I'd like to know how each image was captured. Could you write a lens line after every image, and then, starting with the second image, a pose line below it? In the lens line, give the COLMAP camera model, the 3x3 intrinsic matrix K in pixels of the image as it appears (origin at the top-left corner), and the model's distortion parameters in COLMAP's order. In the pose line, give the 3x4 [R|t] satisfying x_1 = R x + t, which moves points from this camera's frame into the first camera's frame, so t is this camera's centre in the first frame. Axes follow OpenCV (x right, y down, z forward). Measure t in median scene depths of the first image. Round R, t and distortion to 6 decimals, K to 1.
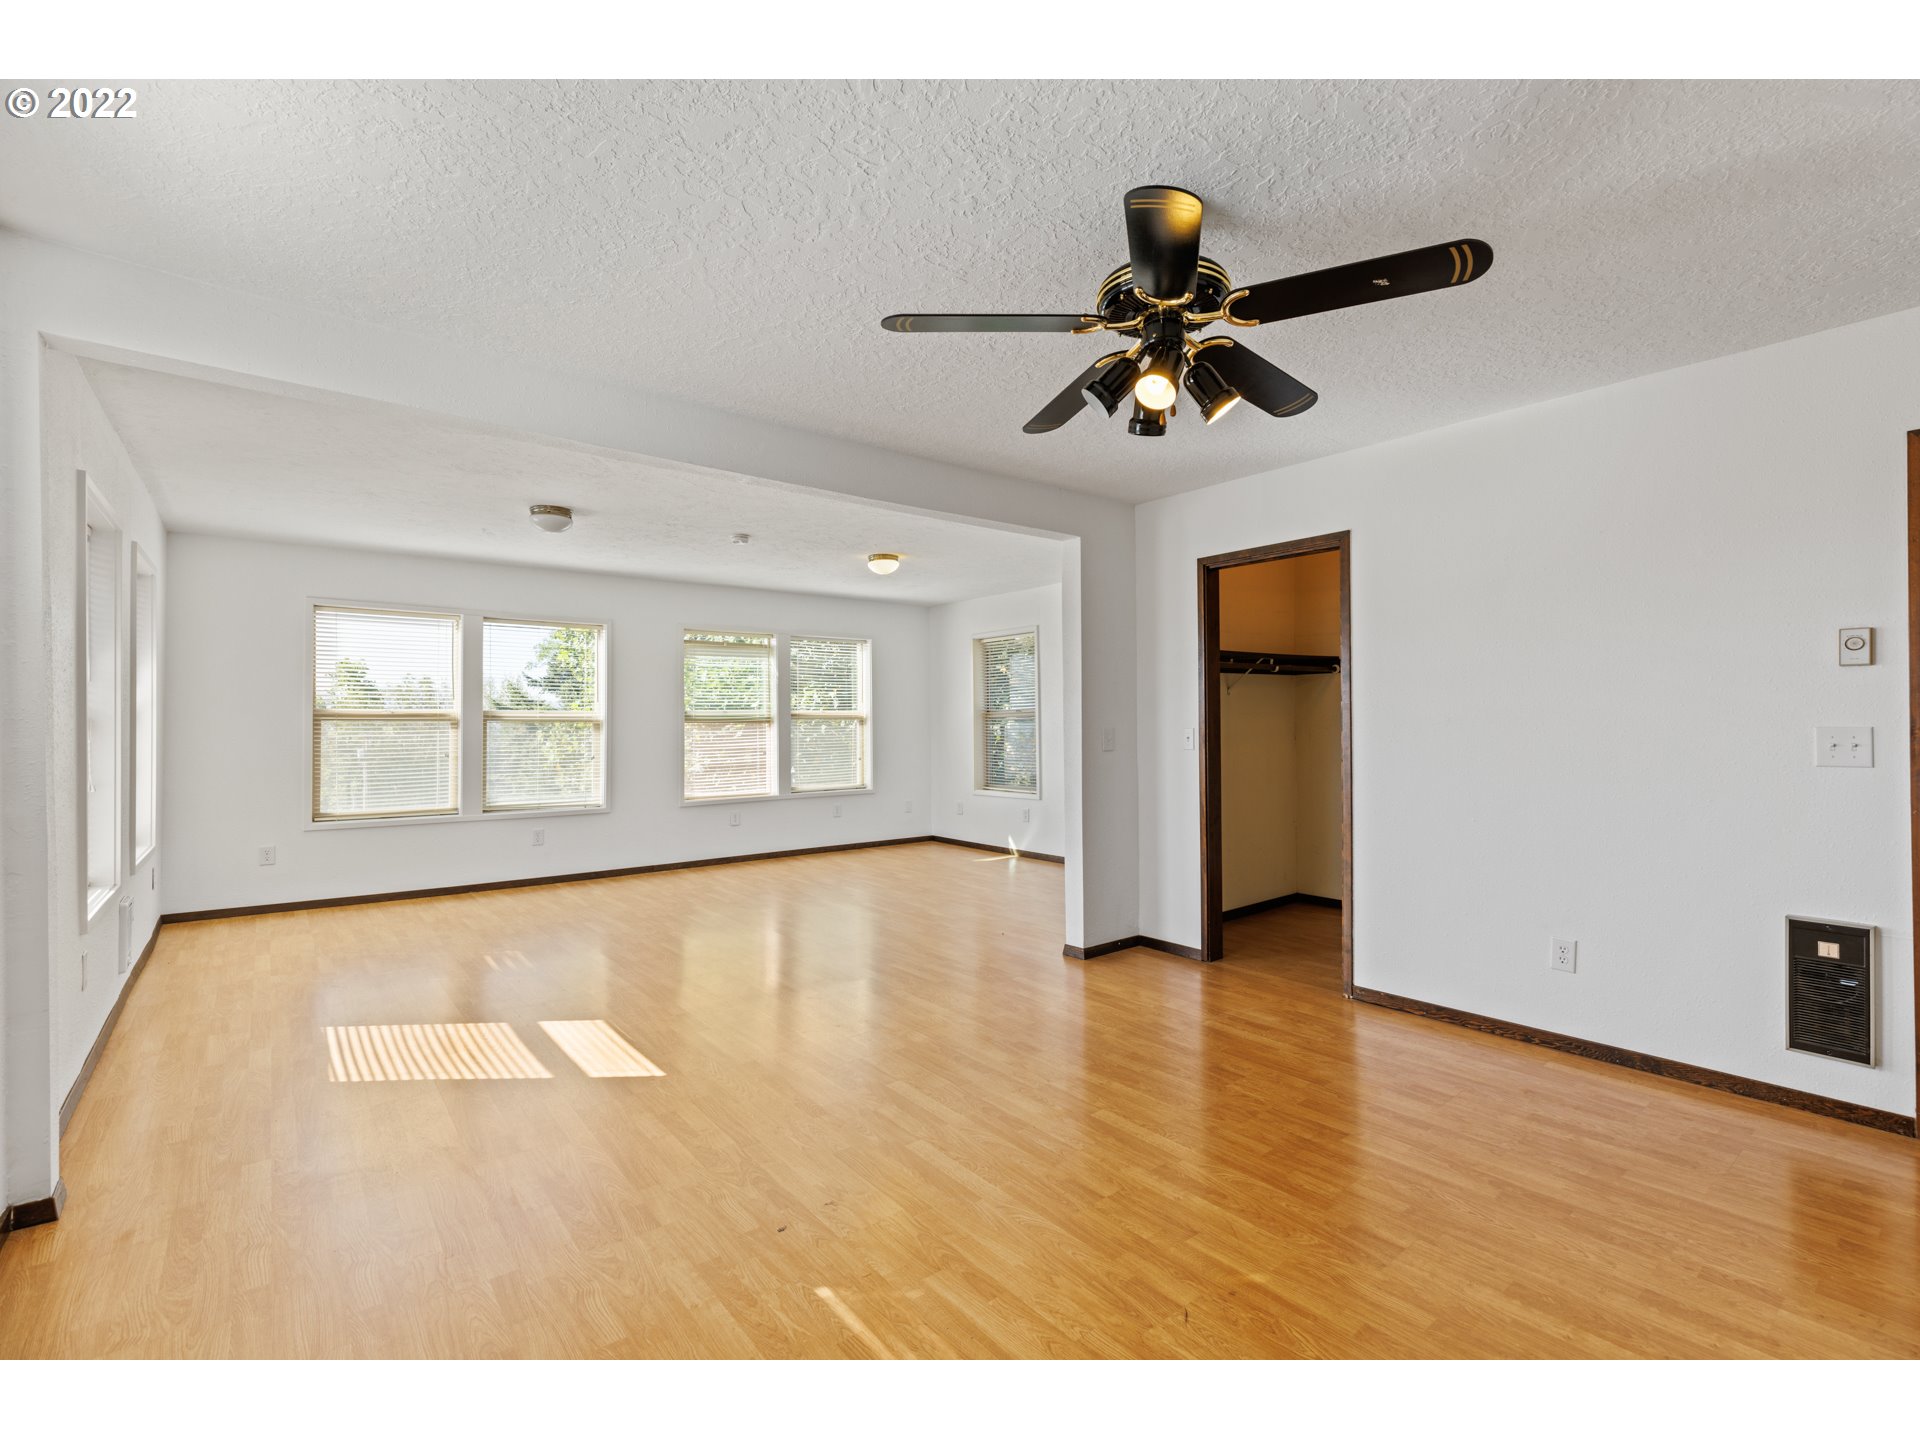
lens RADIAL K [[855.8, 0, 957.8], [0, 855.8, 707.0], [0, 0, 1]] dist [0.005262, -0.000729]
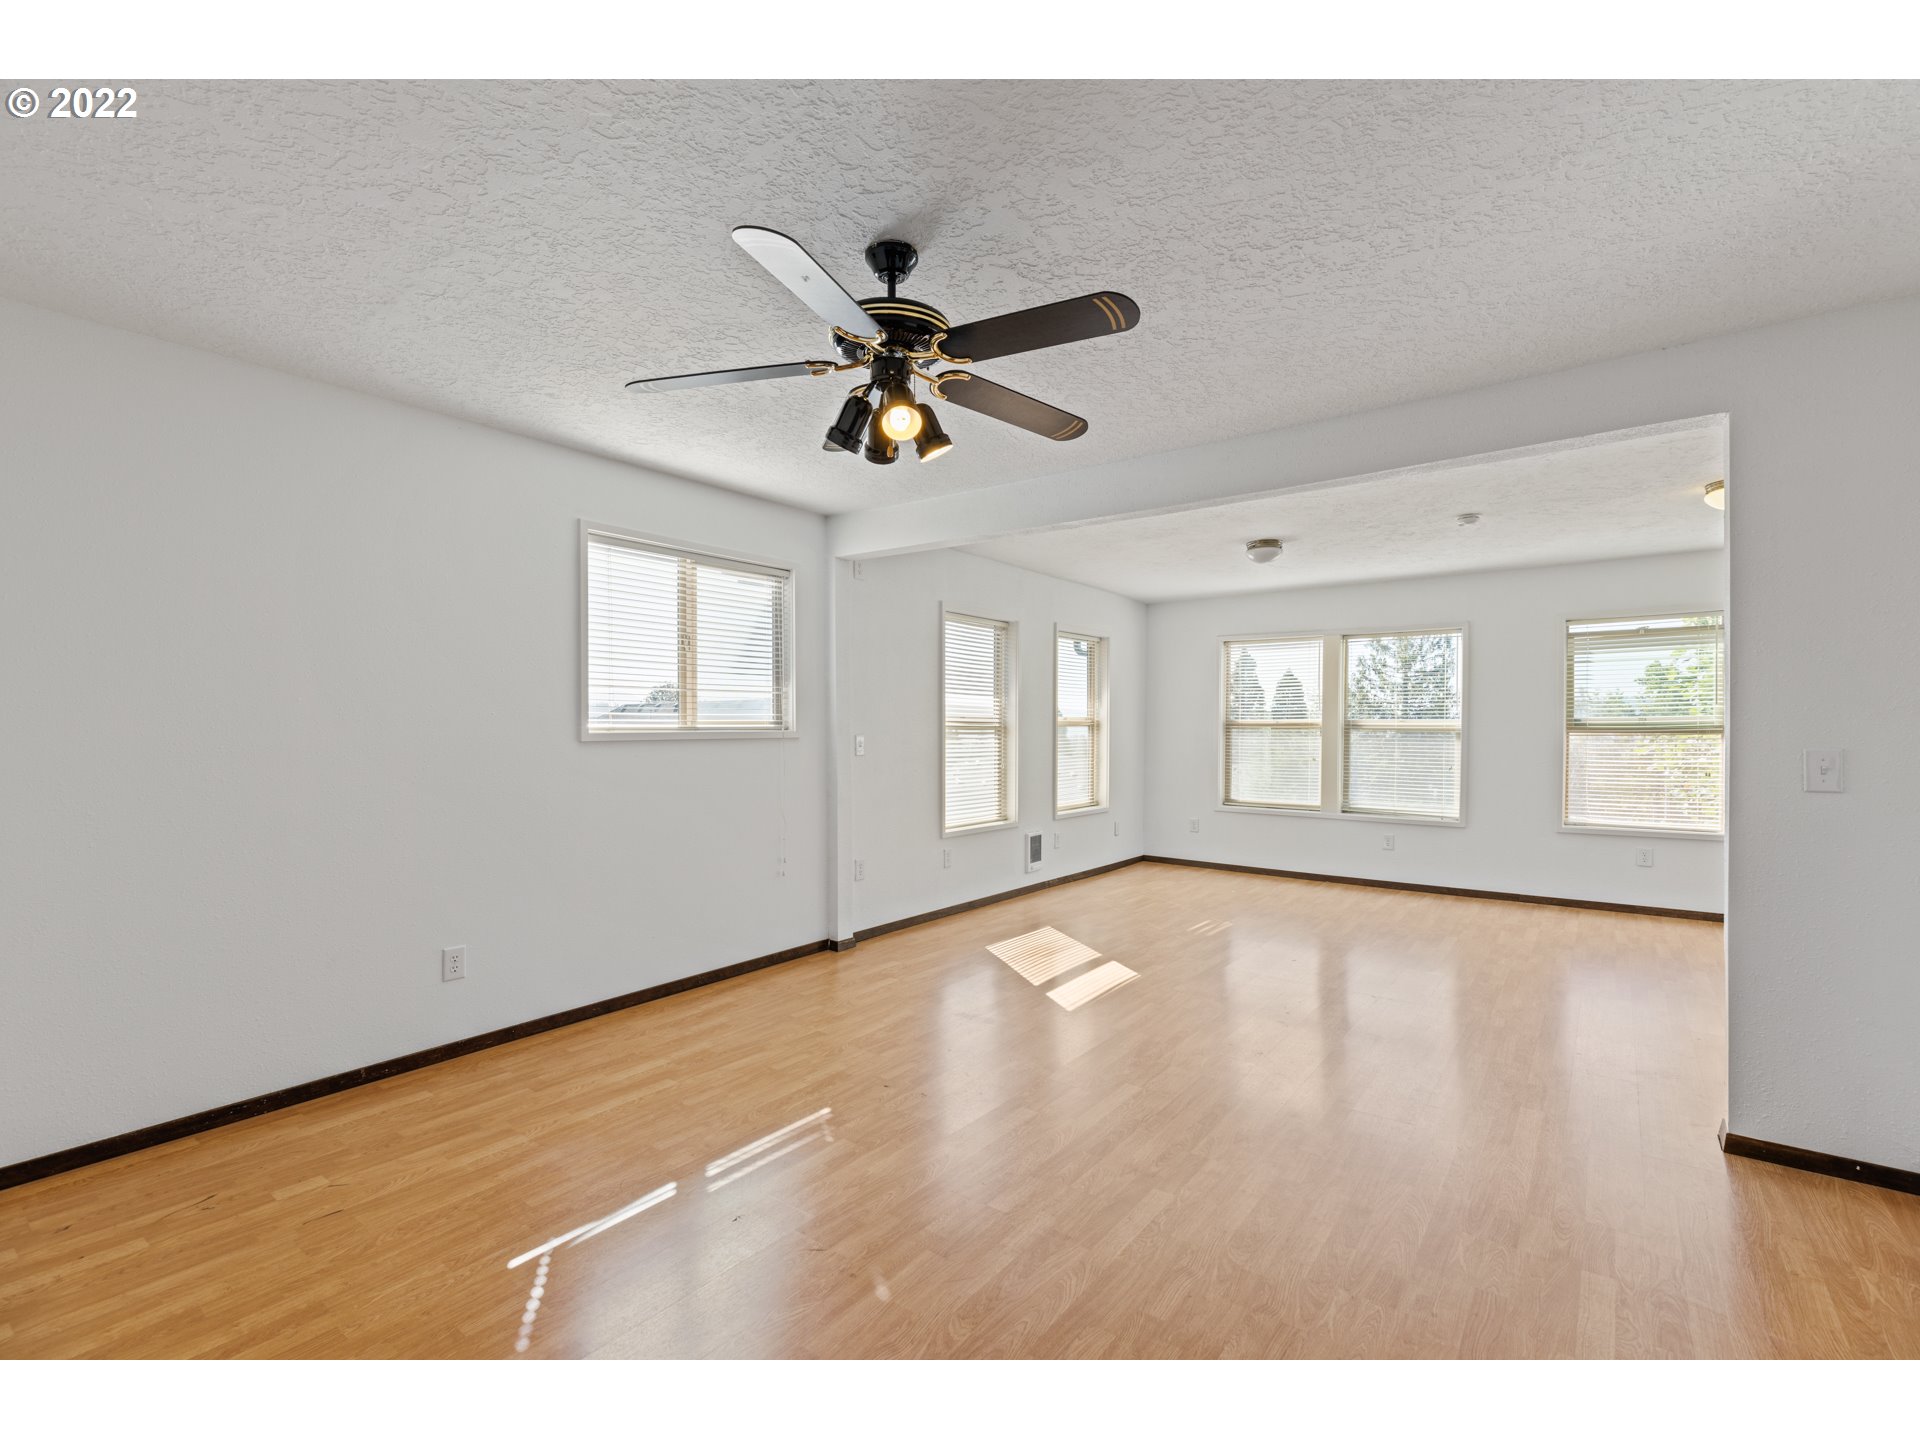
lens RADIAL K [[855.8, 0, 957.8], [0, 855.8, 707.0], [0, 0, 1]] dist [0.005262, -0.000729]
pose [[0.248649, -0.022388, -0.968335, 0.428411], [0.014882, 0.999703, -0.019292, 0.001517], [0.968479, -0.009614, 0.248908, 0.267402]]
